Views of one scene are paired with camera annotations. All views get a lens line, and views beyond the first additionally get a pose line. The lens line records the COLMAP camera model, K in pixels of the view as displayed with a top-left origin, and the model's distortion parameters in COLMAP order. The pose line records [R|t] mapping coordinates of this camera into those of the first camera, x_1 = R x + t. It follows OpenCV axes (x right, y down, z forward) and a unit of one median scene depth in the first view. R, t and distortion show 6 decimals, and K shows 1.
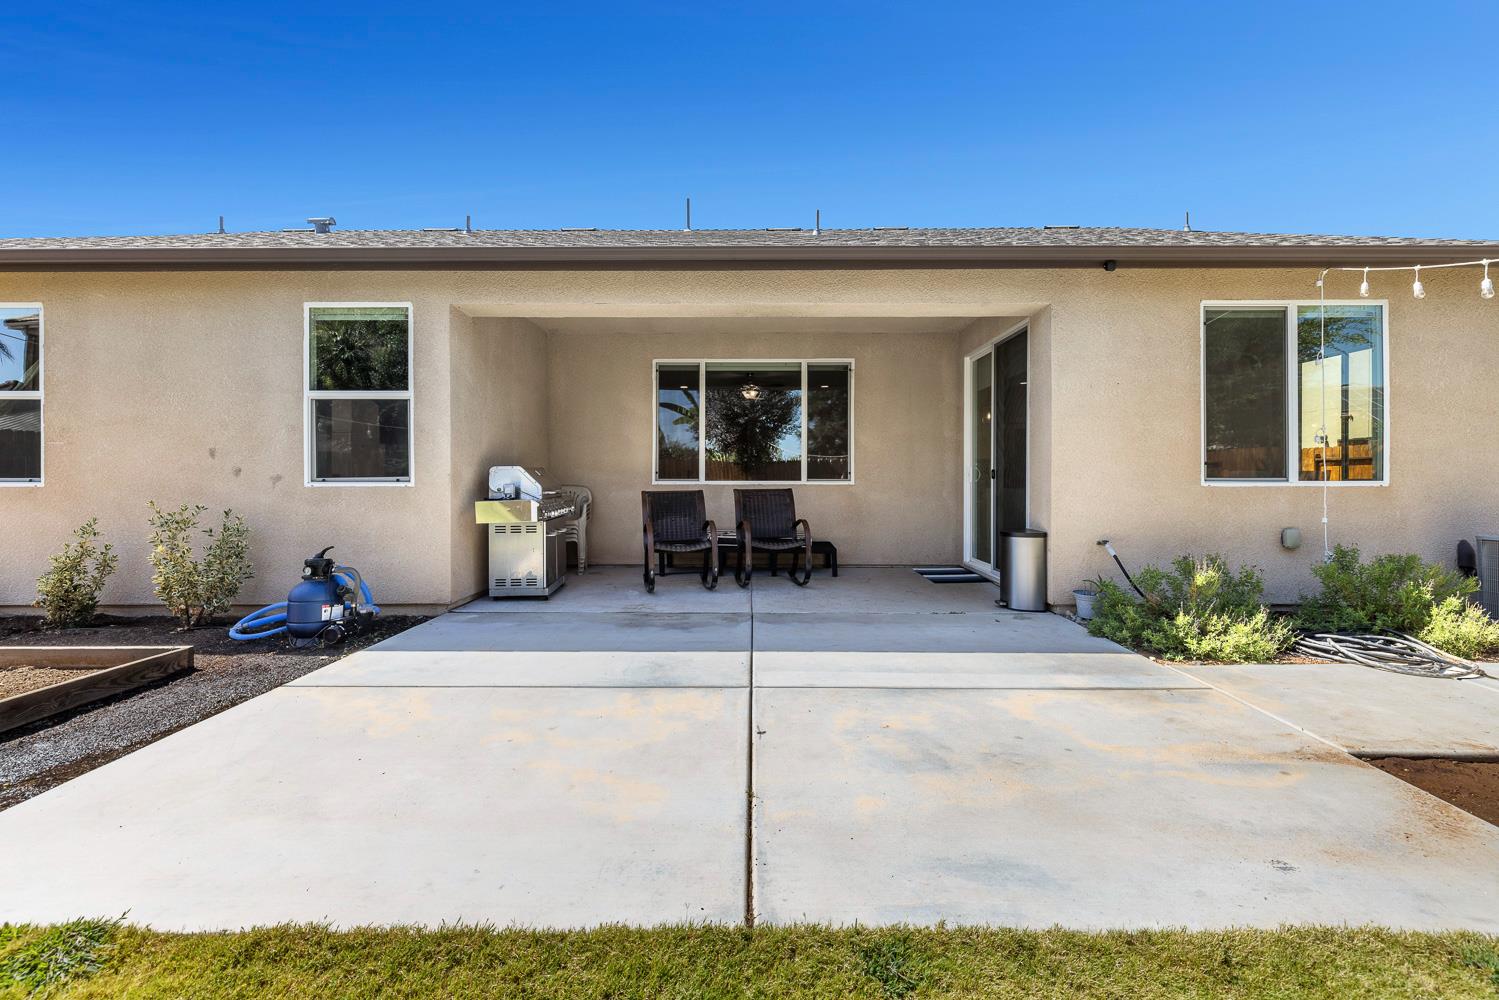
lens RADIAL K [[633.6, 0, 742.1], [0, 633.6, 479.6], [0, 0, 1]] dist [0.002360, 0.000376]
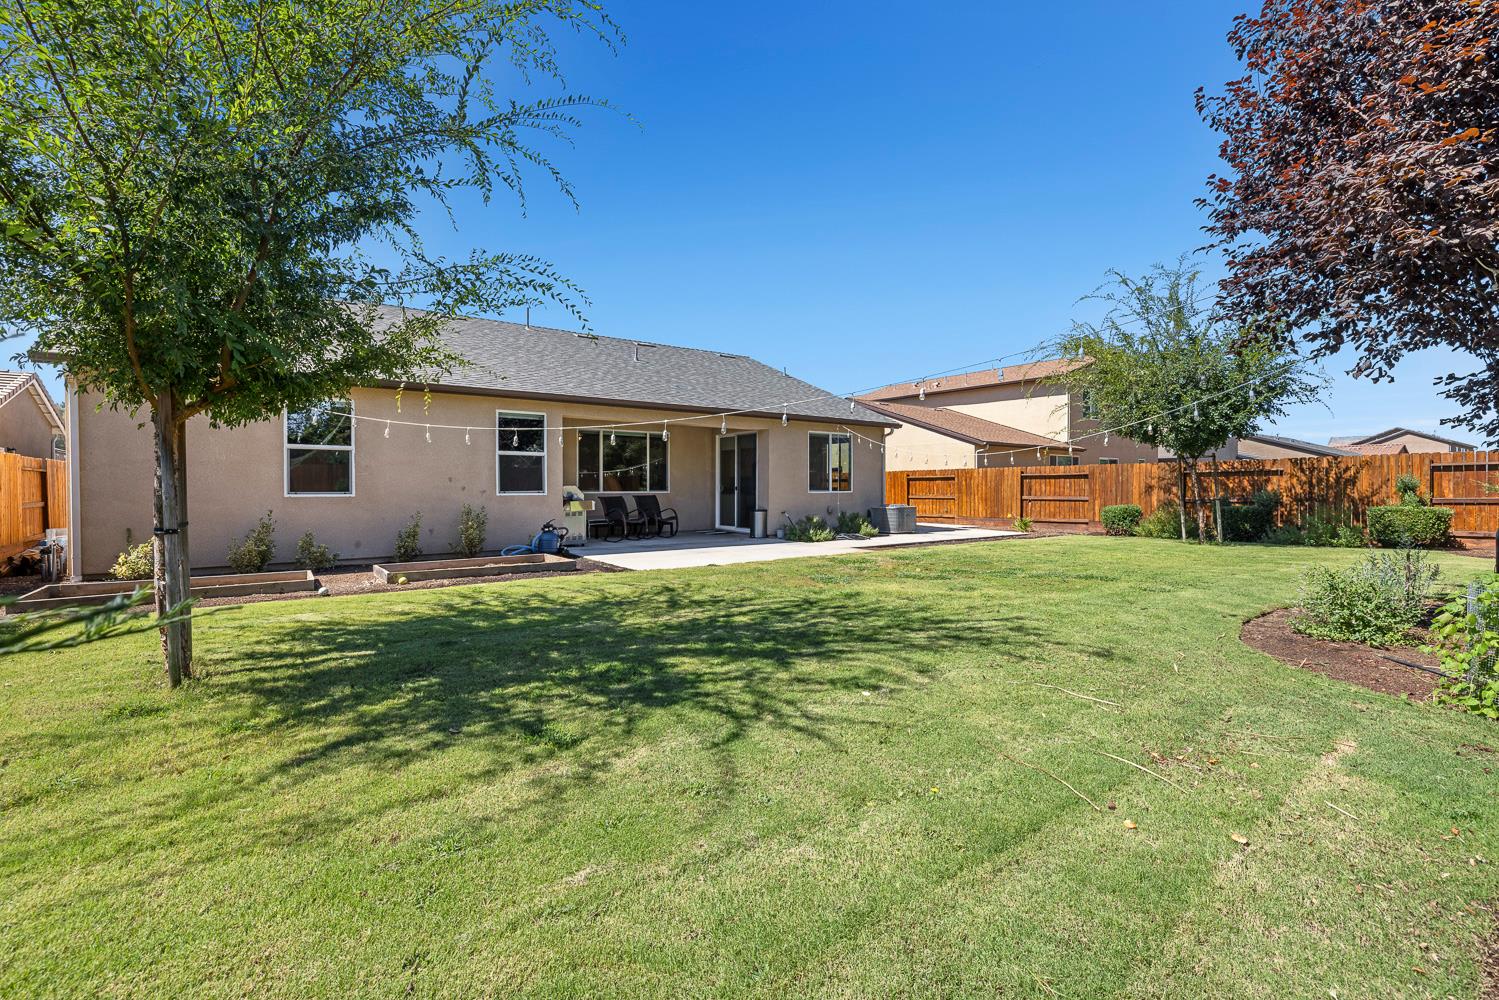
lens RADIAL K [[633.6, 0, 750.3], [0, 633.6, 496.1], [0, 0, 1]] dist [0.002360, 0.000376]
pose [[0.802331, -0.009676, 0.596801, -1.237897], [-0.000672, 0.999853, 0.017114, -0.023101], [-0.596879, -0.014132, 0.802206, -1.190370]]
